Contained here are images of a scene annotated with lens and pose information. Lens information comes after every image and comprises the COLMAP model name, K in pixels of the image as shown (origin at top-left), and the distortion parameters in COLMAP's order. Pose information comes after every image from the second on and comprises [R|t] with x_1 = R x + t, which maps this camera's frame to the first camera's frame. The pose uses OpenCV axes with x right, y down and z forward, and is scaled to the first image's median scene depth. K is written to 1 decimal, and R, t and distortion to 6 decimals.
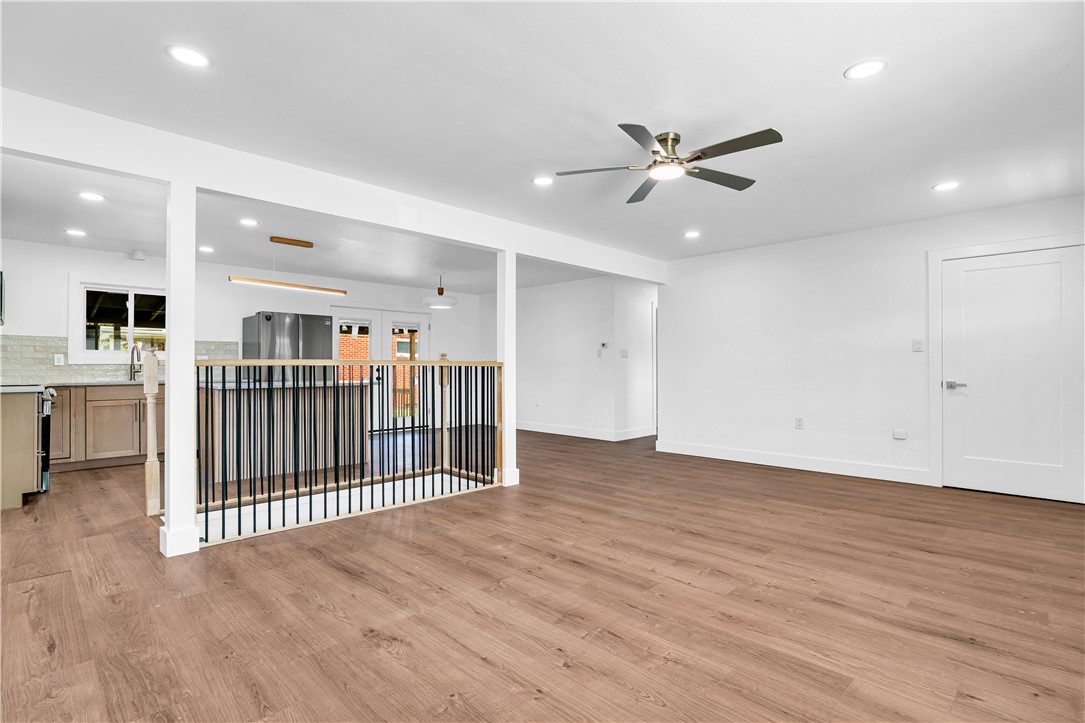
lens RADIAL K [[524.4, 0, 532.9], [0, 524.4, 362.6], [0, 0, 1]] dist [-0.017417, 0.008796]
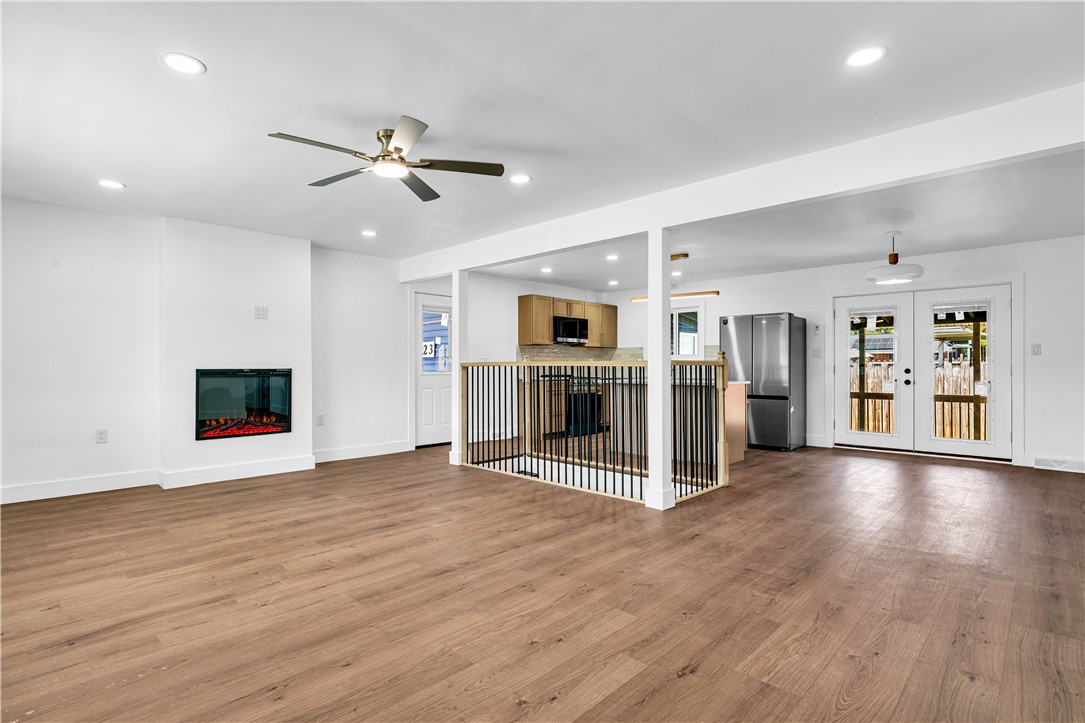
lens RADIAL K [[524.4, 0, 544.0], [0, 524.4, 368.6], [0, 0, 1]] dist [-0.017417, 0.008796]
pose [[0.030151, 0.003978, -0.999537, 1.111796], [0.007515, 0.999963, 0.004206, 0.007401], [0.999517, -0.007639, 0.030120, 1.120205]]
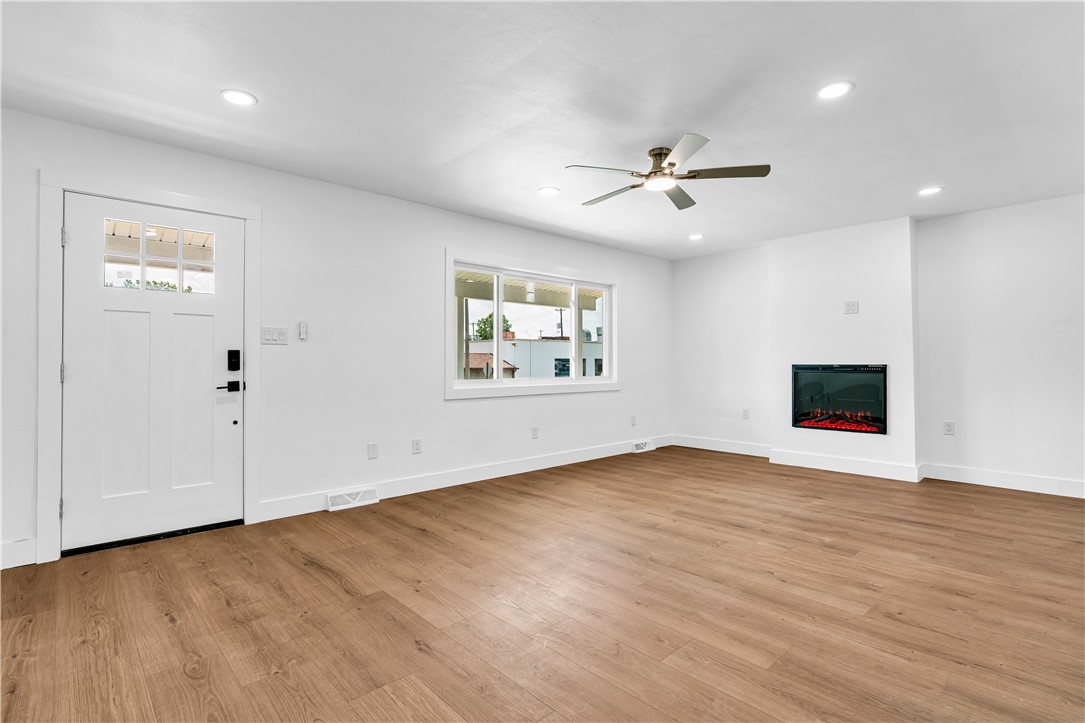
lens RADIAL K [[524.4, 0, 534.3], [0, 524.4, 362.8], [0, 0, 1]] dist [-0.017417, 0.008796]
pose [[-0.999529, 0.001784, 0.030627, 0.433061], [0.001527, 0.999964, -0.008391, 0.014275], [-0.030641, -0.008340, -0.999496, 1.862406]]
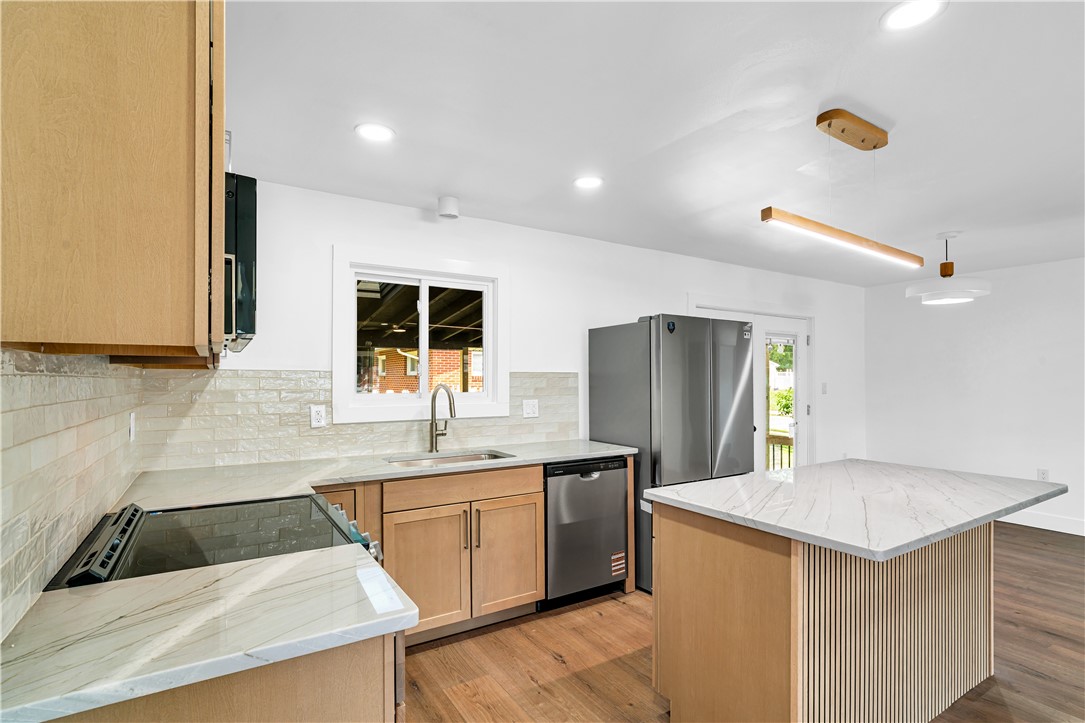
lens RADIAL K [[524.4, 0, 541.9], [0, 524.4, 377.1], [0, 0, 1]] dist [-0.017417, 0.008796]
pose [[0.976649, -0.000584, -0.214839, -0.994080], [0.001174, 0.999996, 0.002619, -0.074533], [0.214837, -0.002810, 0.976646, 0.926433]]
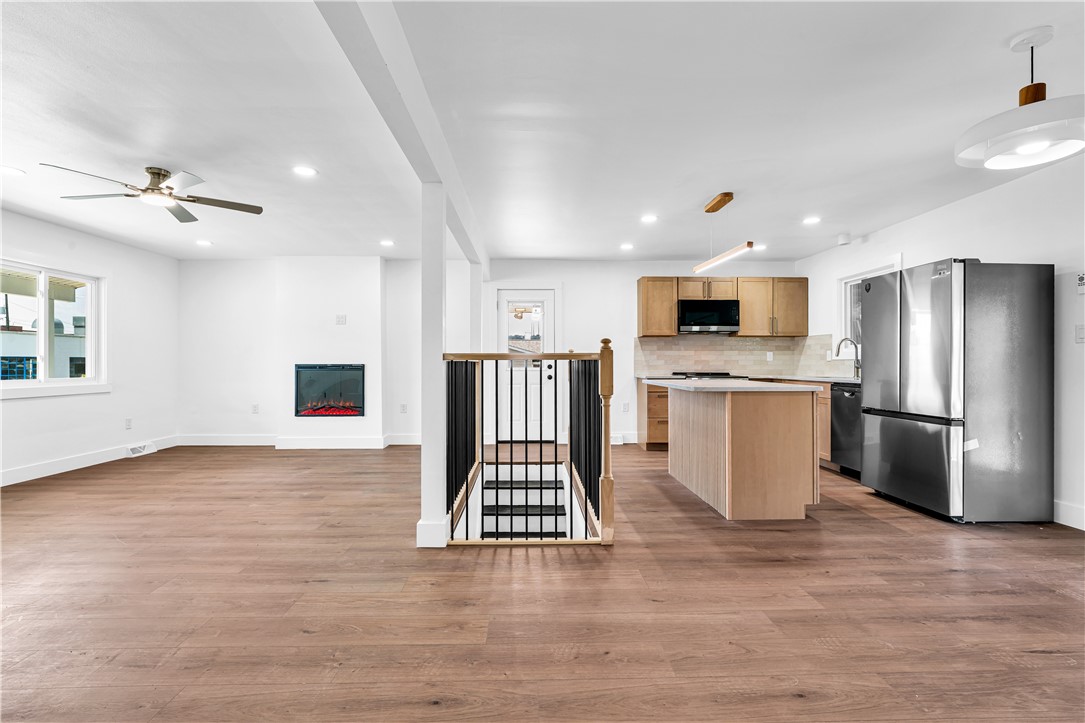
lens RADIAL K [[524.4, 0, 542.6], [0, 524.4, 359.3], [0, 0, 1]] dist [-0.017417, 0.008796]
pose [[-0.679580, -0.003989, -0.733591, 0.474551], [0.006267, 0.999917, -0.011242, 0.017352], [0.733575, -0.012238, -0.679499, 2.187340]]
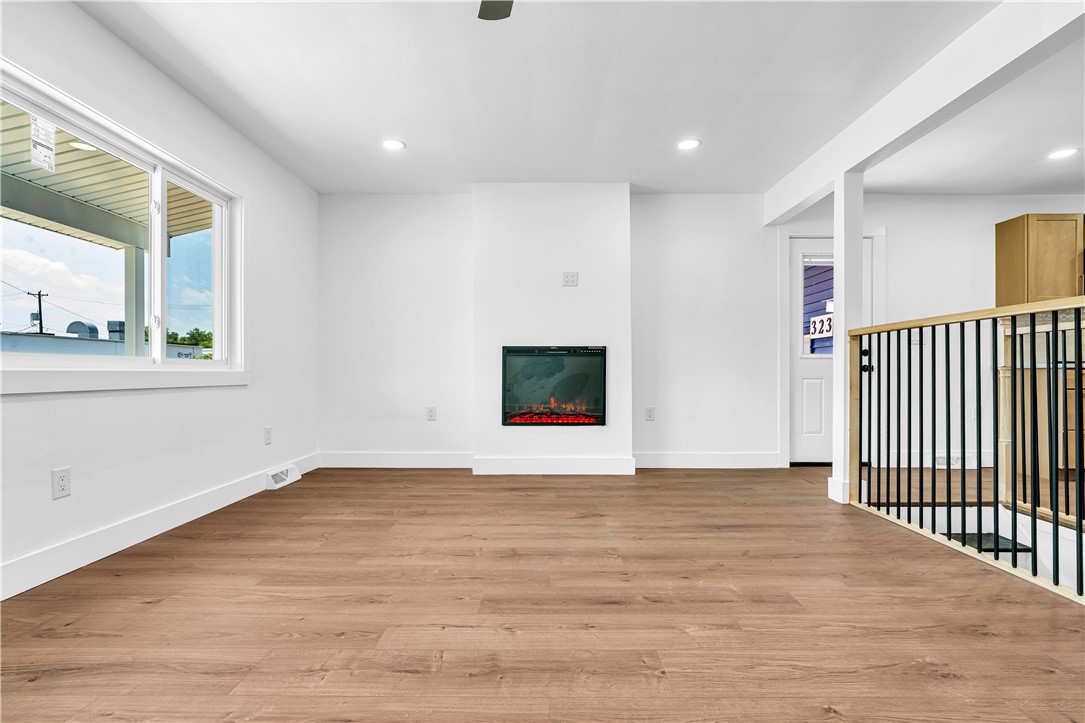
lens RADIAL K [[524.4, 0, 543.7], [0, 524.4, 368.7], [0, 0, 1]] dist [-0.017417, 0.008796]
pose [[-0.699566, -0.005528, -0.714546, 0.519881], [0.005129, 0.999905, -0.012757, 0.079087], [0.714549, -0.012589, -0.699472, 1.181809]]
